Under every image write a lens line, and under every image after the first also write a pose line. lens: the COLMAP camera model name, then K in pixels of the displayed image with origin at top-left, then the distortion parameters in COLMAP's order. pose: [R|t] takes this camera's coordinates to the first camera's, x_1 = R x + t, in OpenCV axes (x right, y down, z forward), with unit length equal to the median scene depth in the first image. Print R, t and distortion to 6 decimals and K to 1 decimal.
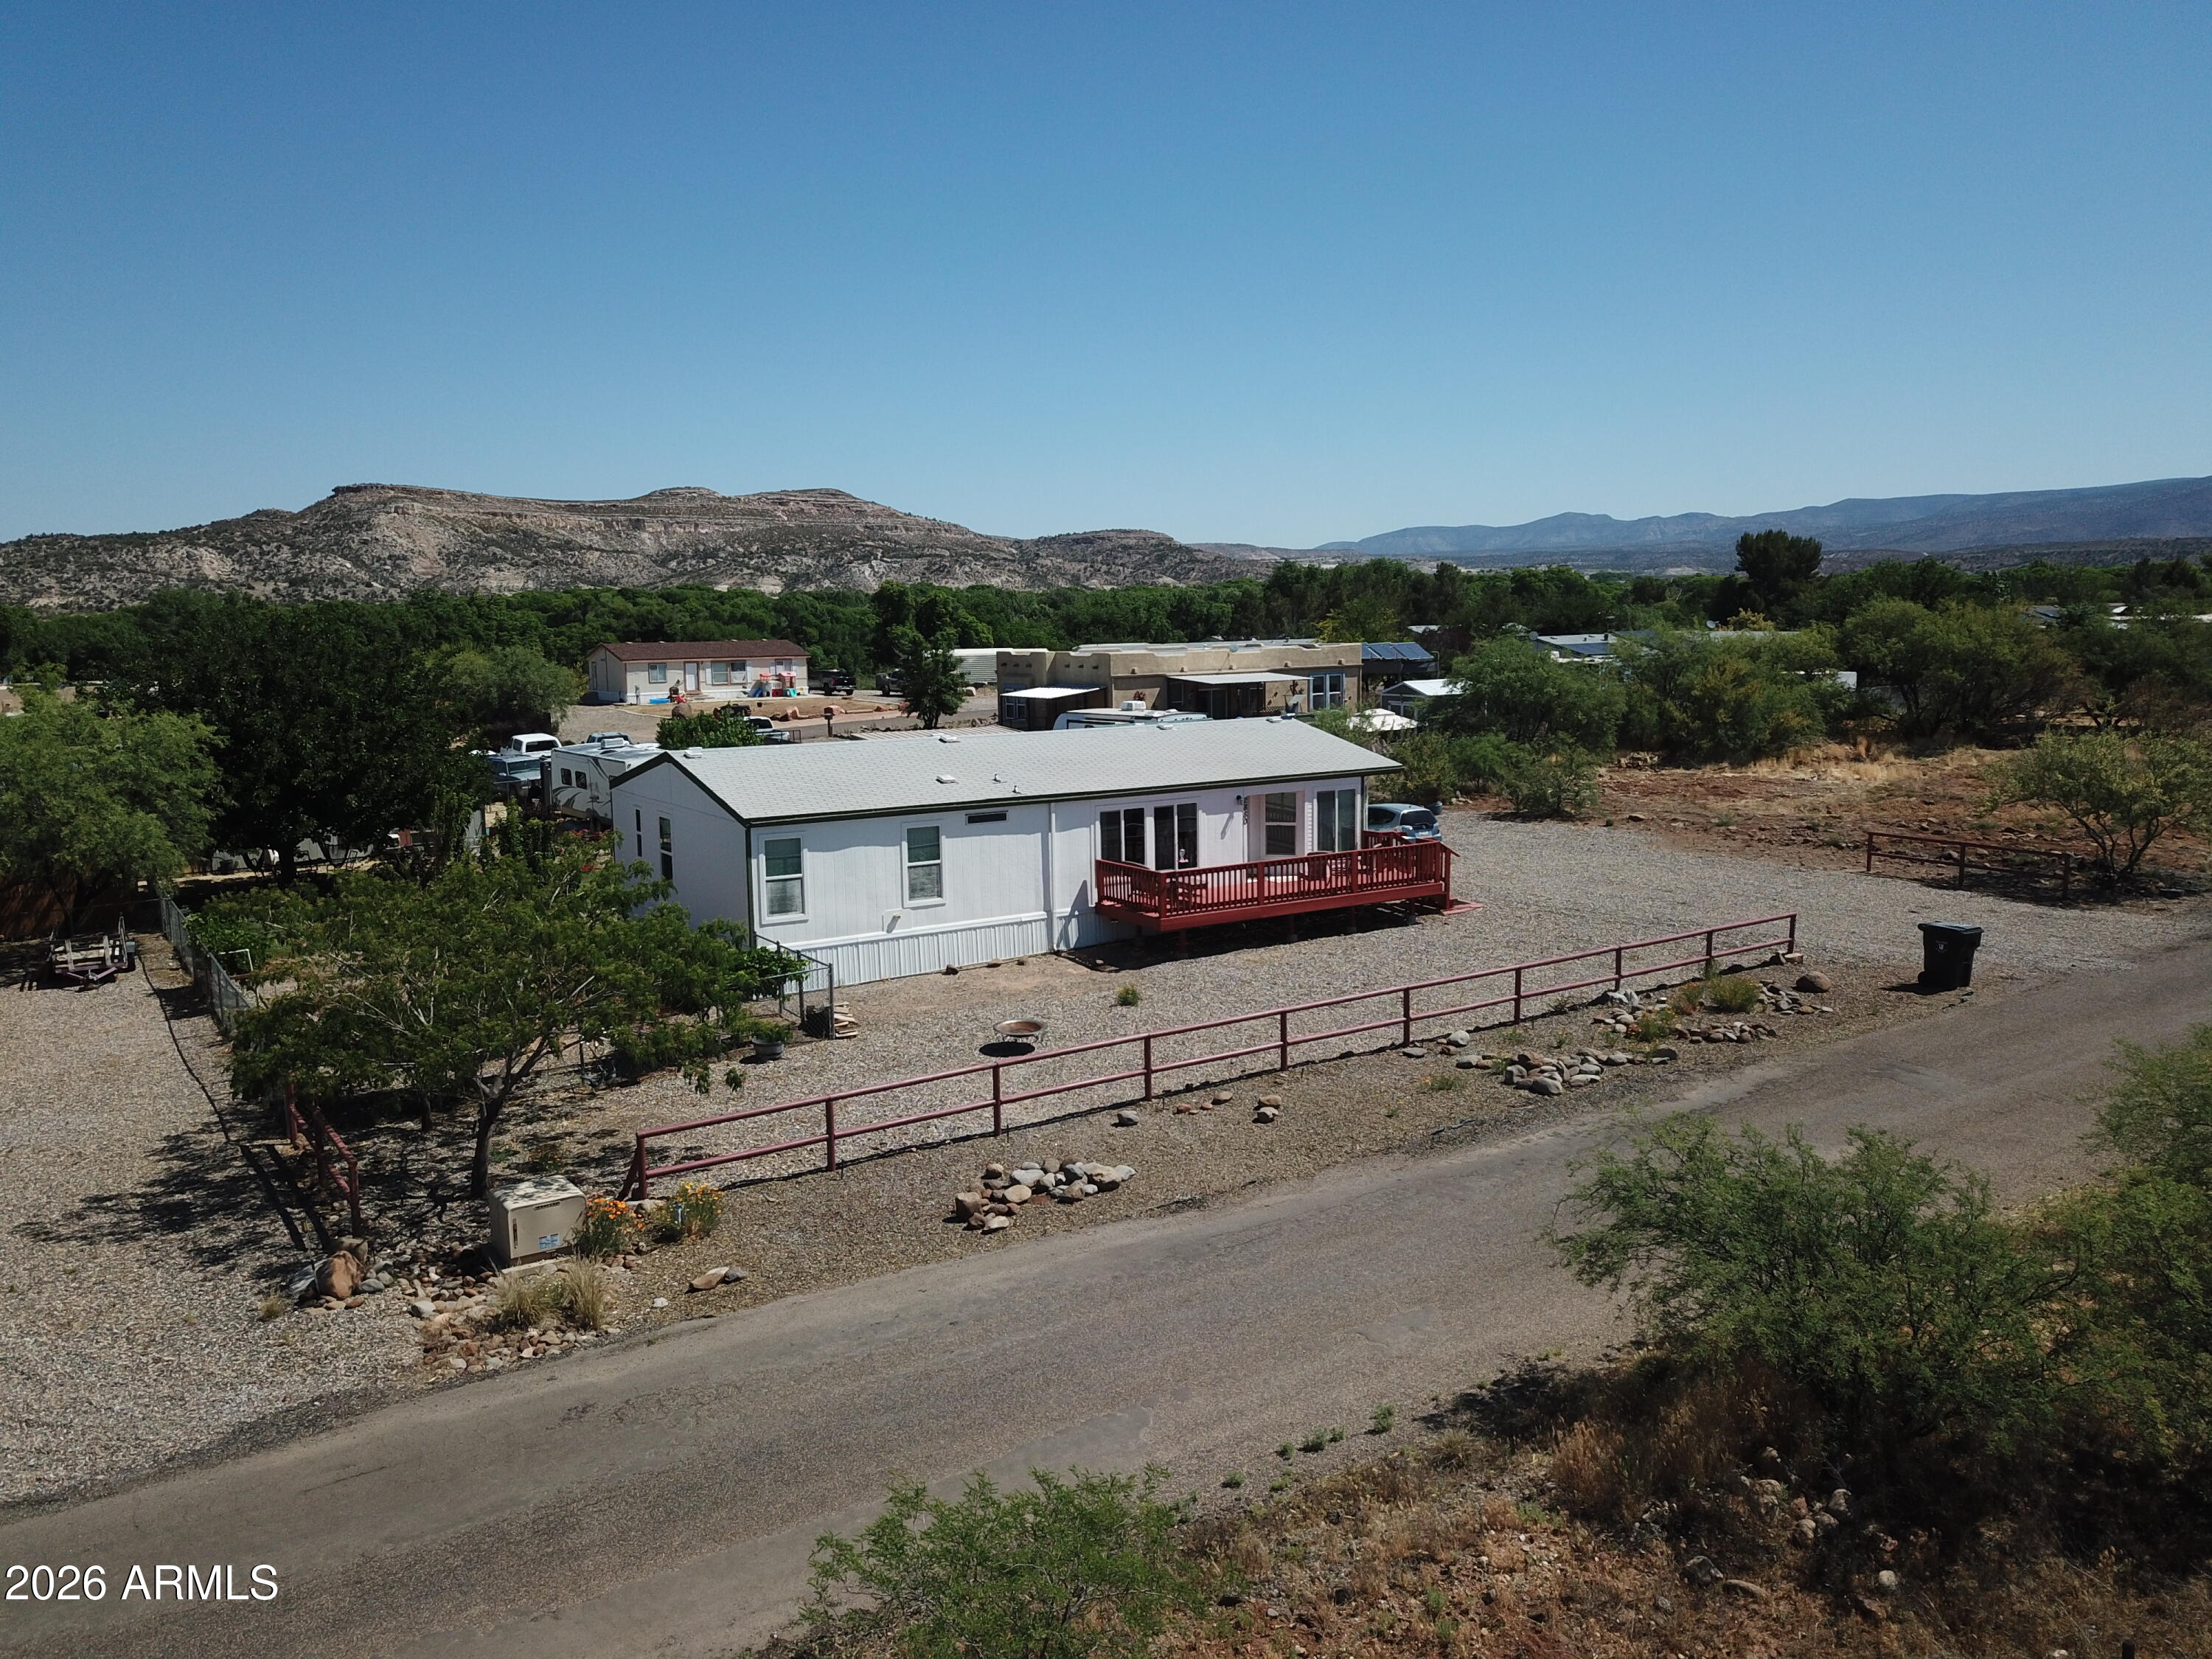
lens RADIAL K [[1698.5, 0, 1124.9], [0, 1698.5, 825.9], [0, 0, 1]] dist [0.012927, -0.010152]
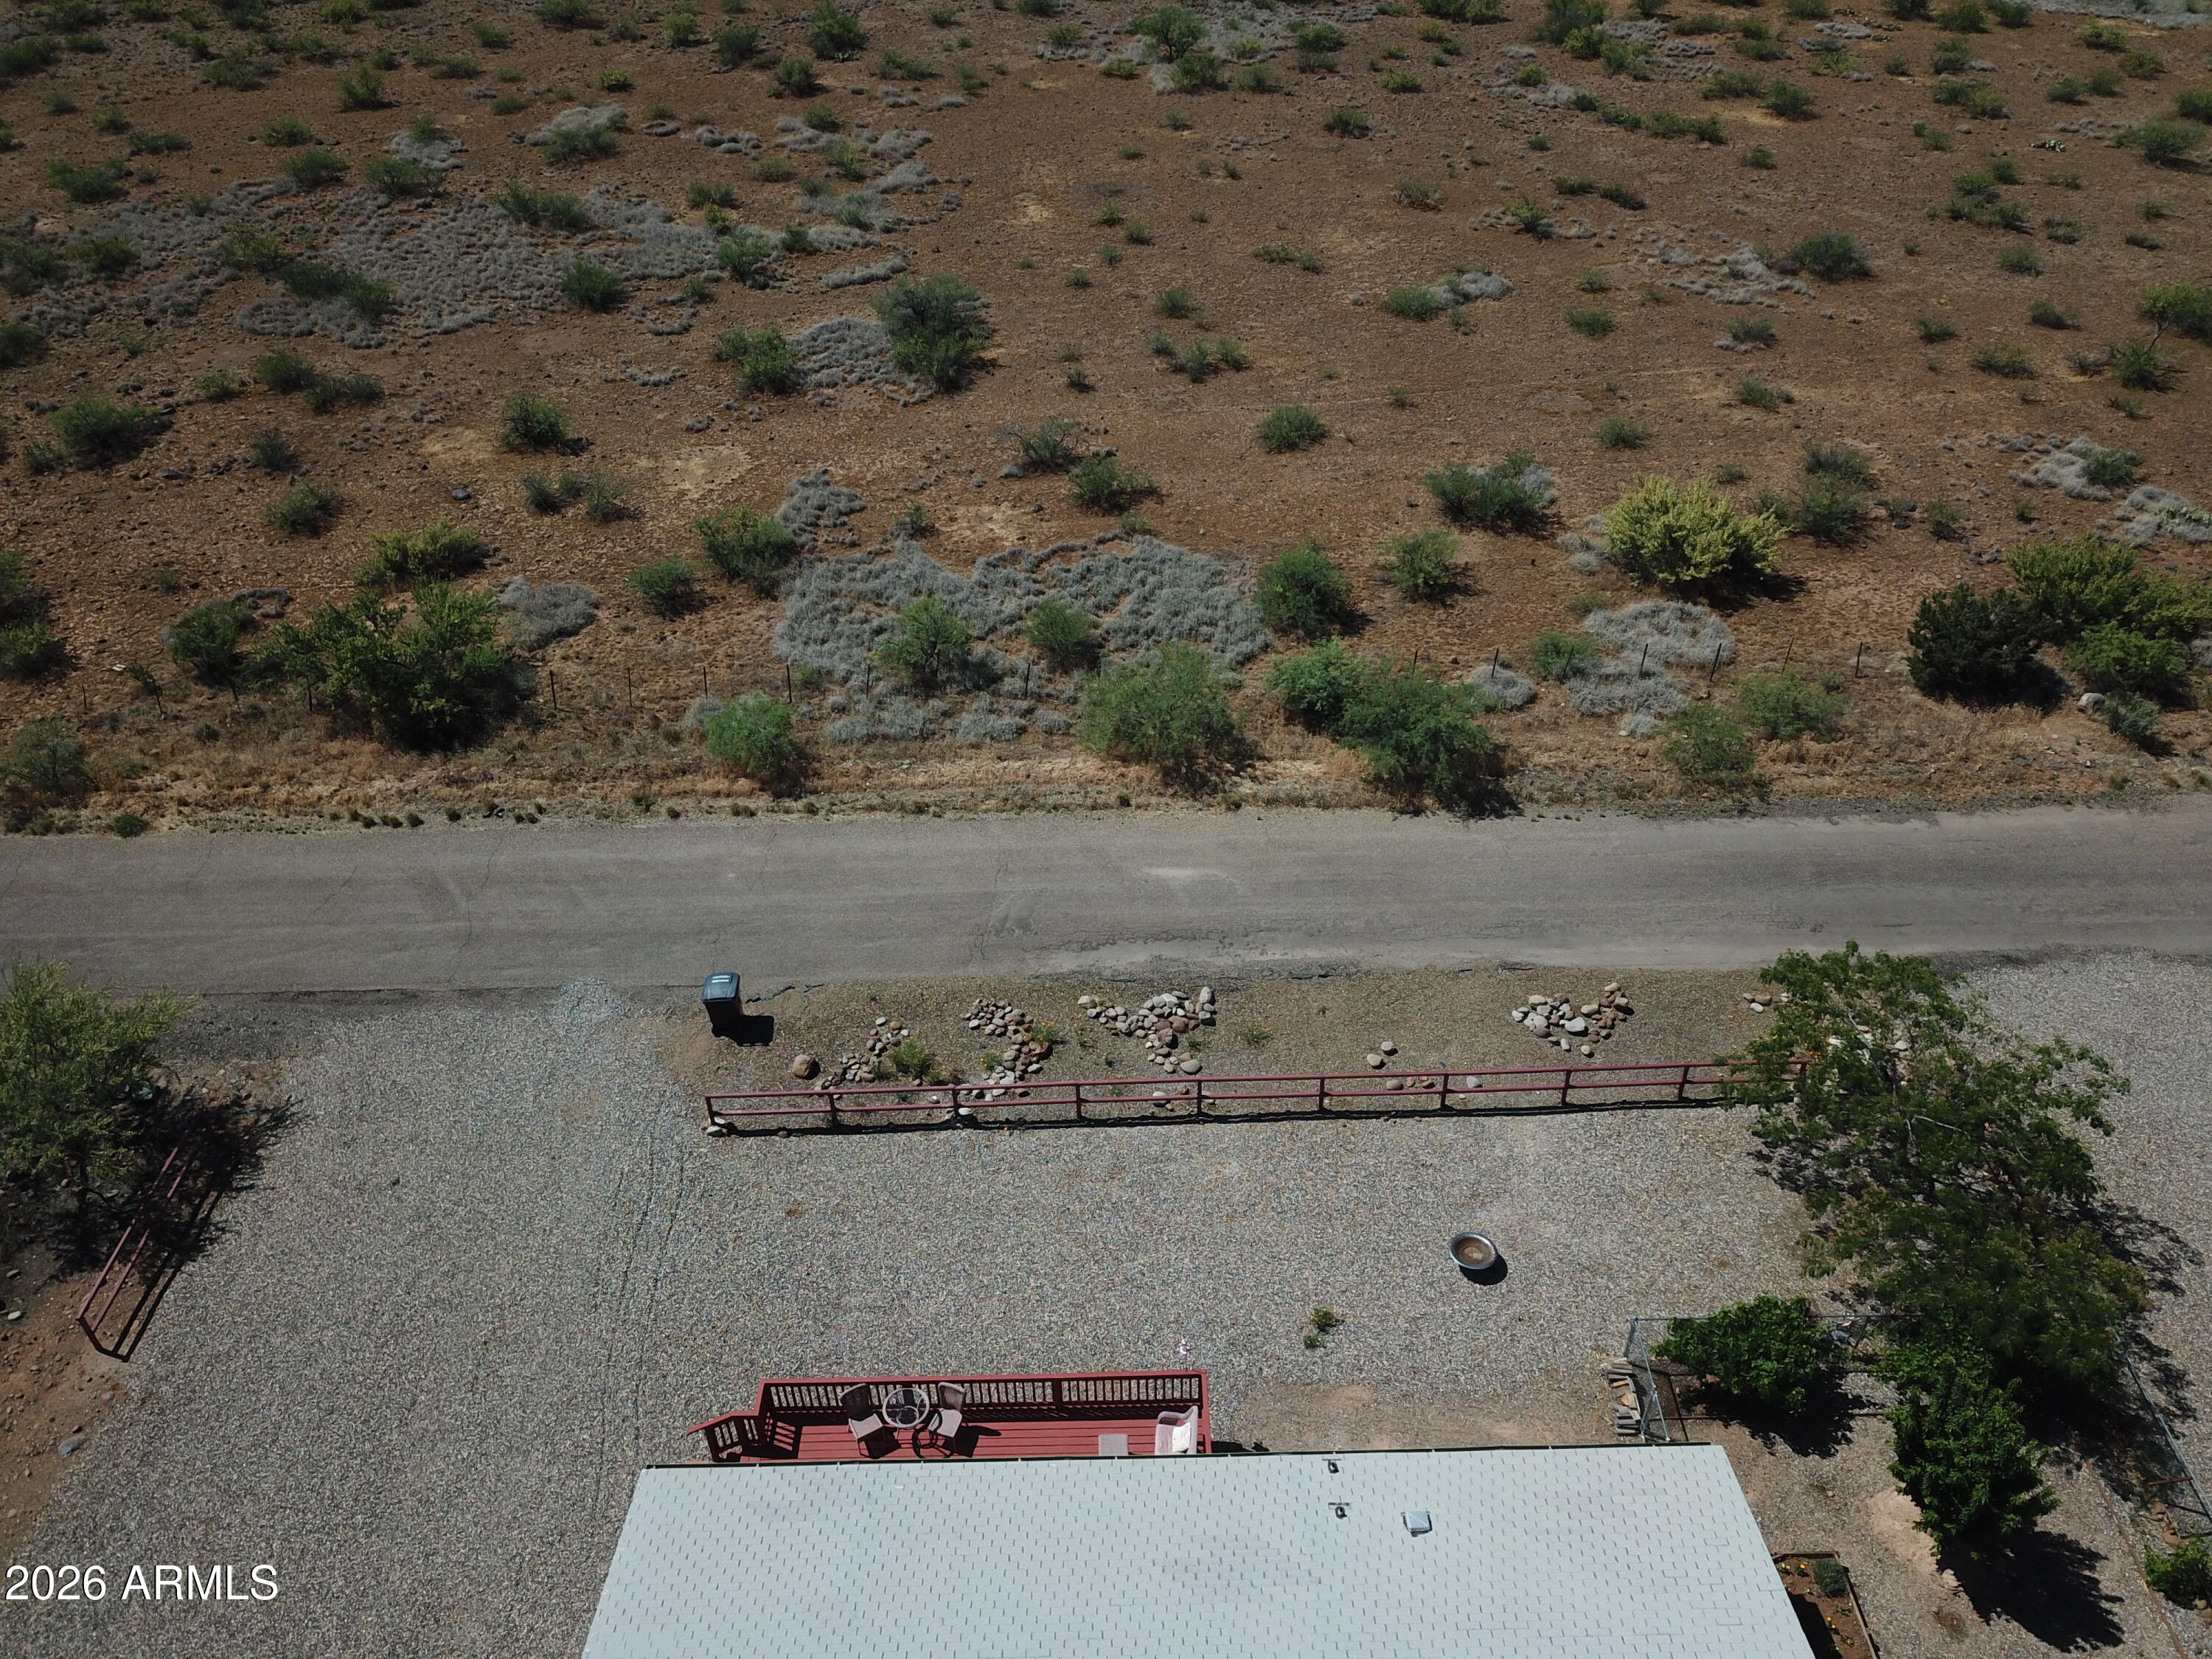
lens RADIAL K [[1698.5, 0, 1119.6], [0, 1698.5, 835.0], [0, 0, 1]] dist [0.012927, -0.010152]
pose [[-0.846812, -0.305681, 0.435281, -0.195232], [0.095110, 0.718149, 0.689359, -0.638729], [-0.523320, 0.625156, -0.579064, 1.145338]]
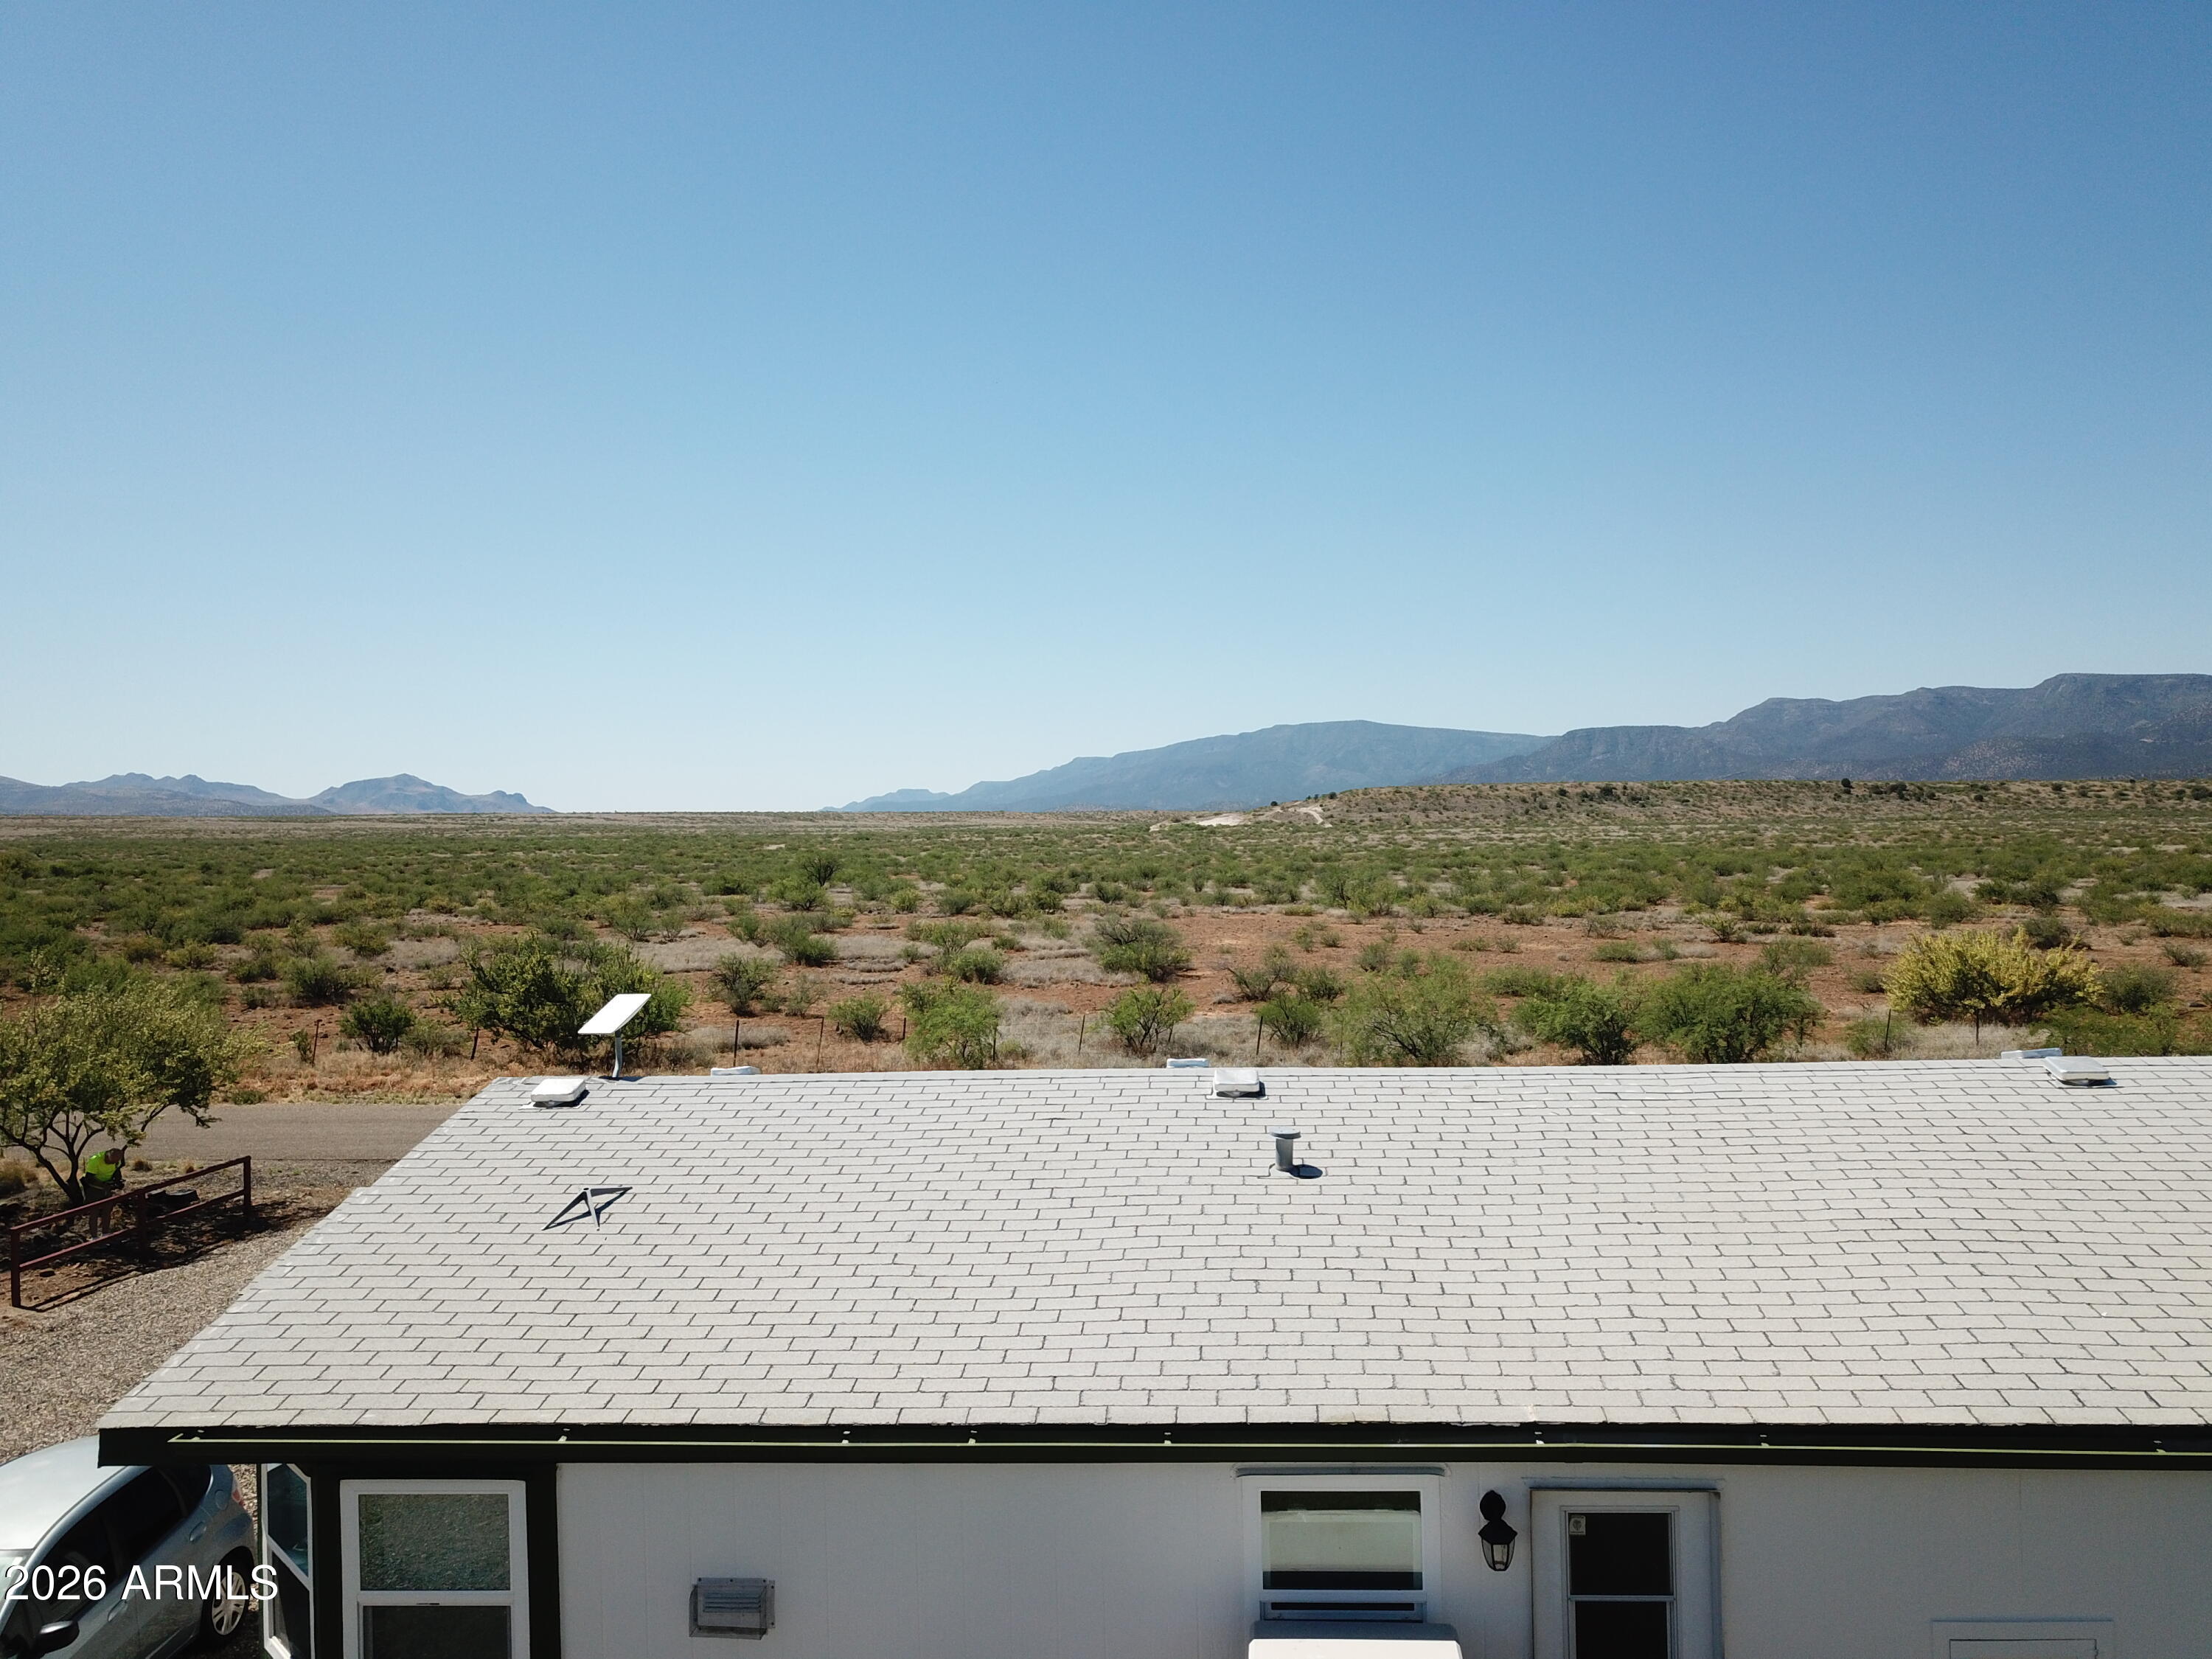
lens RADIAL K [[1698.5, 0, 1121.2], [0, 1698.5, 839.3], [0, 0, 1]] dist [0.012927, -0.010152]
pose [[-0.801061, 0.032209, 0.597715, -0.153053], [0.110666, 0.989306, 0.095006, -0.133803], [-0.588263, 0.142252, -0.796059, 1.293425]]
